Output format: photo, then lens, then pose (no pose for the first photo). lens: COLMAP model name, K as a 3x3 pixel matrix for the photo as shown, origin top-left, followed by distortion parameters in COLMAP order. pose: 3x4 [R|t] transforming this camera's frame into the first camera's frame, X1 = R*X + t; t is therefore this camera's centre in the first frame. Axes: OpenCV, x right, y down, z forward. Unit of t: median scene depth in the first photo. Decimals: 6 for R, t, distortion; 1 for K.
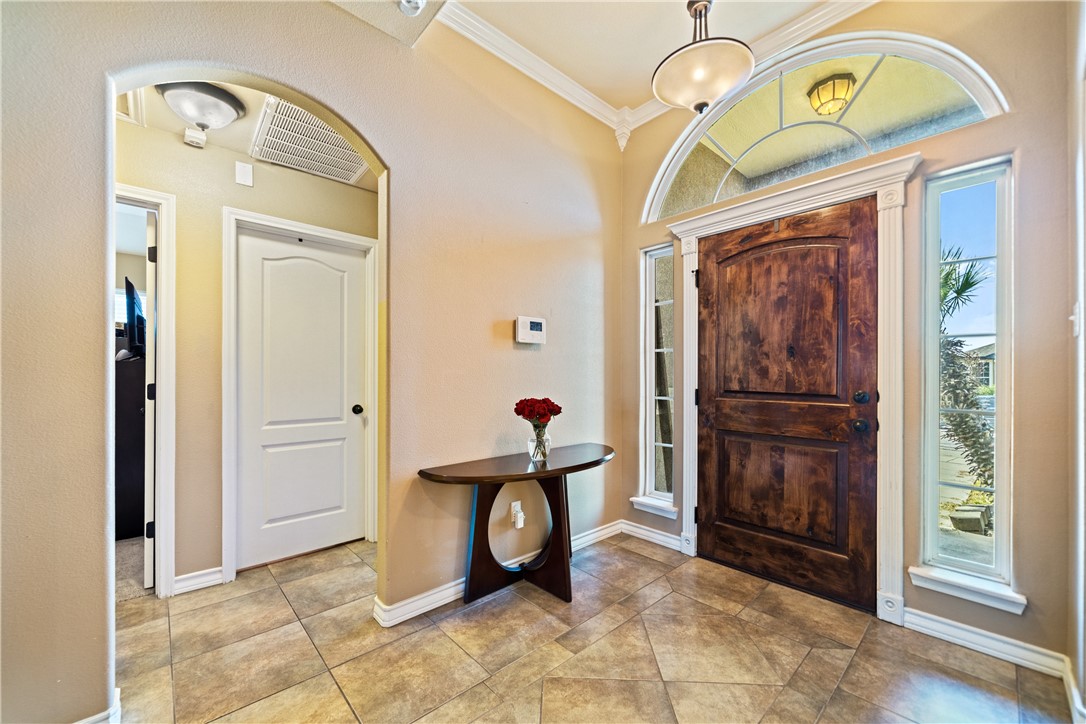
lens RADIAL K [[419.0, 0, 540.1], [0, 419.0, 370.9], [0, 0, 1]] dist [0.000386, 0.000010]
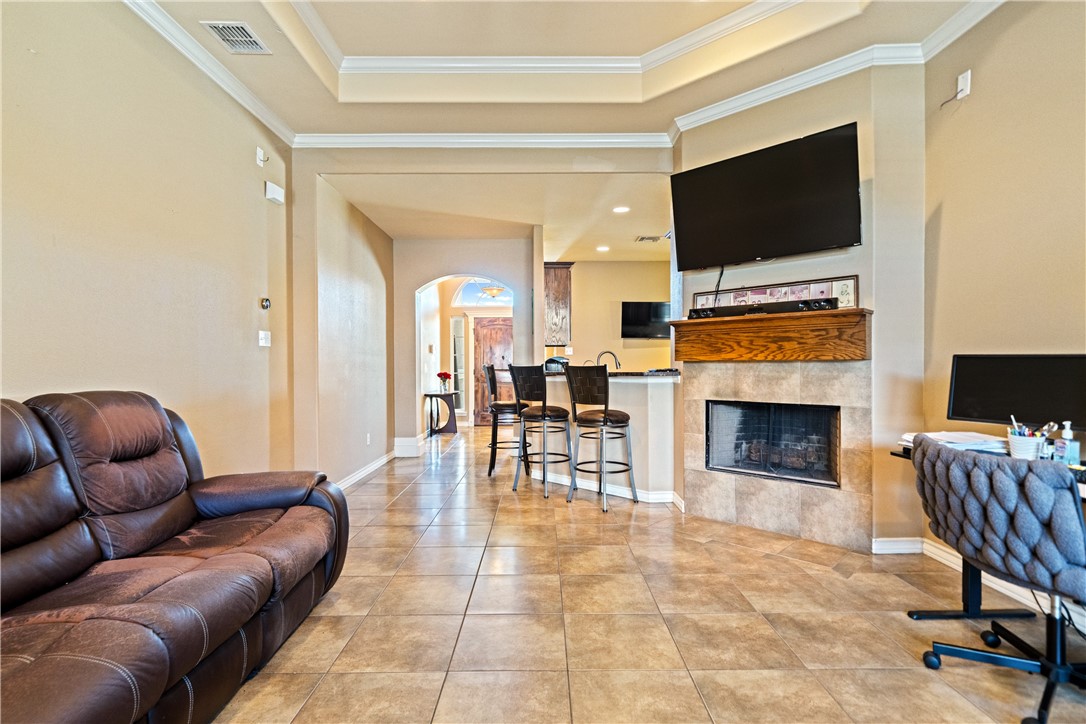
lens RADIAL K [[506.7, 0, 543.1], [0, 506.7, 361.7], [0, 0, 1]] dist [0.001158, 0.000086]
pose [[0.665540, -0.005155, 0.746345, -1.936706], [0.002329, 0.999986, 0.004830, -0.025864], [-0.746359, -0.001477, 0.665542, -1.701657]]
